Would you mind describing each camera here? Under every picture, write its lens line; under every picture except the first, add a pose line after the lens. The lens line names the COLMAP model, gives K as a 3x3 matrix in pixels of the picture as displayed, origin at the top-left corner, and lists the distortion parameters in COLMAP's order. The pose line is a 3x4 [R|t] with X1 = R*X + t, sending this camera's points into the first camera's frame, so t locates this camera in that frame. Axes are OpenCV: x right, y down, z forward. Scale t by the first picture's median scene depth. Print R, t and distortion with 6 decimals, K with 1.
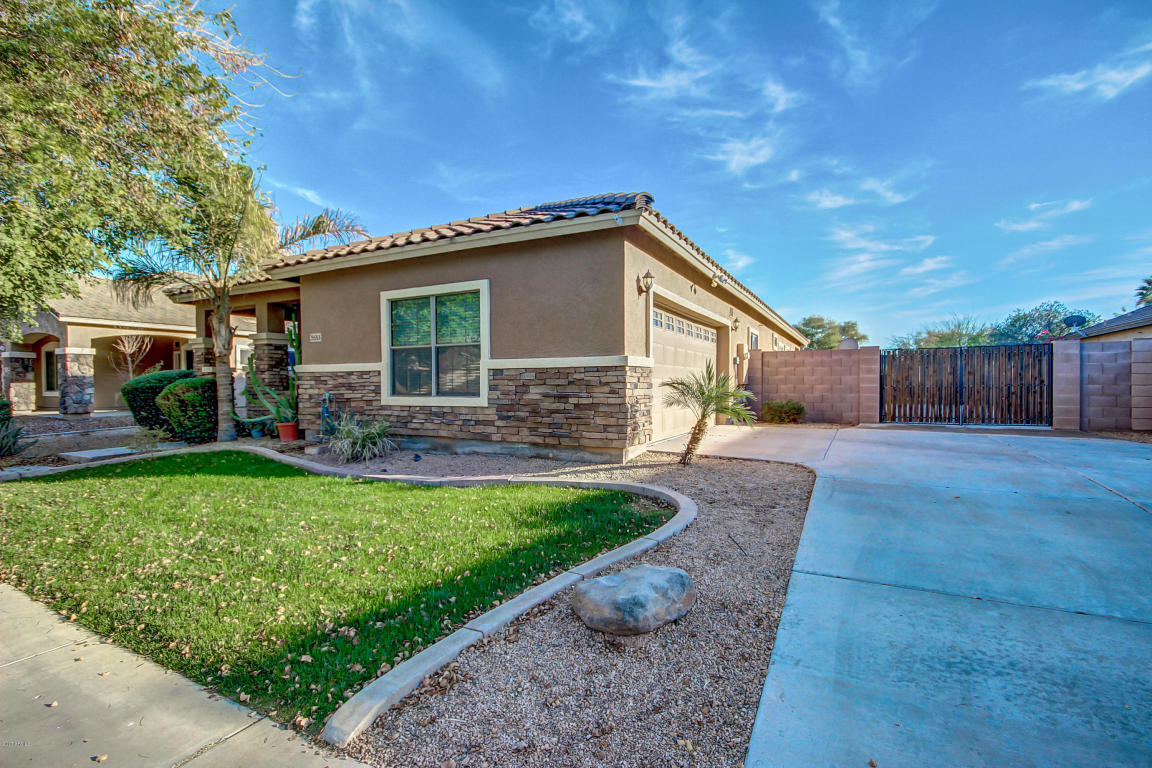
lens RADIAL K [[514.4, 0, 576.0], [0, 514.4, 384.0], [0, 0, 1]] dist [0.010880, -0.018705]
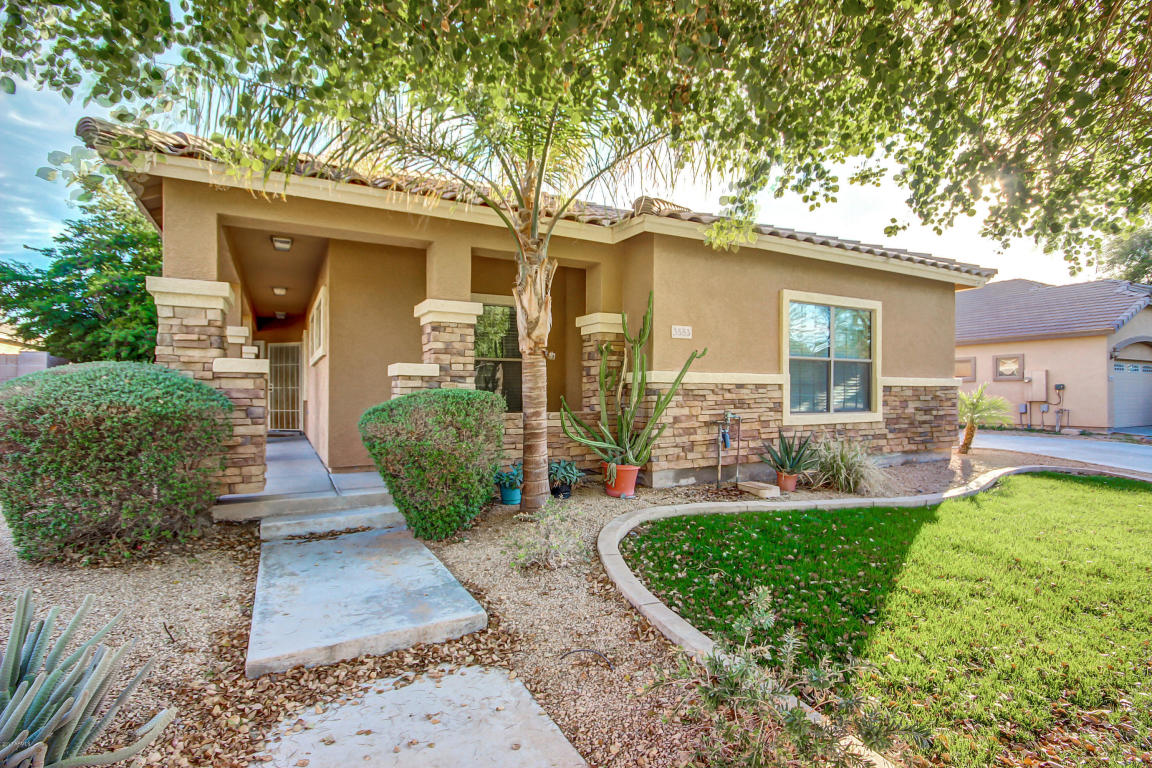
lens RADIAL K [[539.1, 0, 575.5], [0, 539.1, 390.8], [0, 0, 1]] dist [0.026071, -0.021335]
pose [[0.558800, 0.009075, 0.829253, -1.441782], [-0.000809, 0.999946, -0.010398, -0.006368], [-0.829302, 0.005140, 0.558777, 0.890175]]
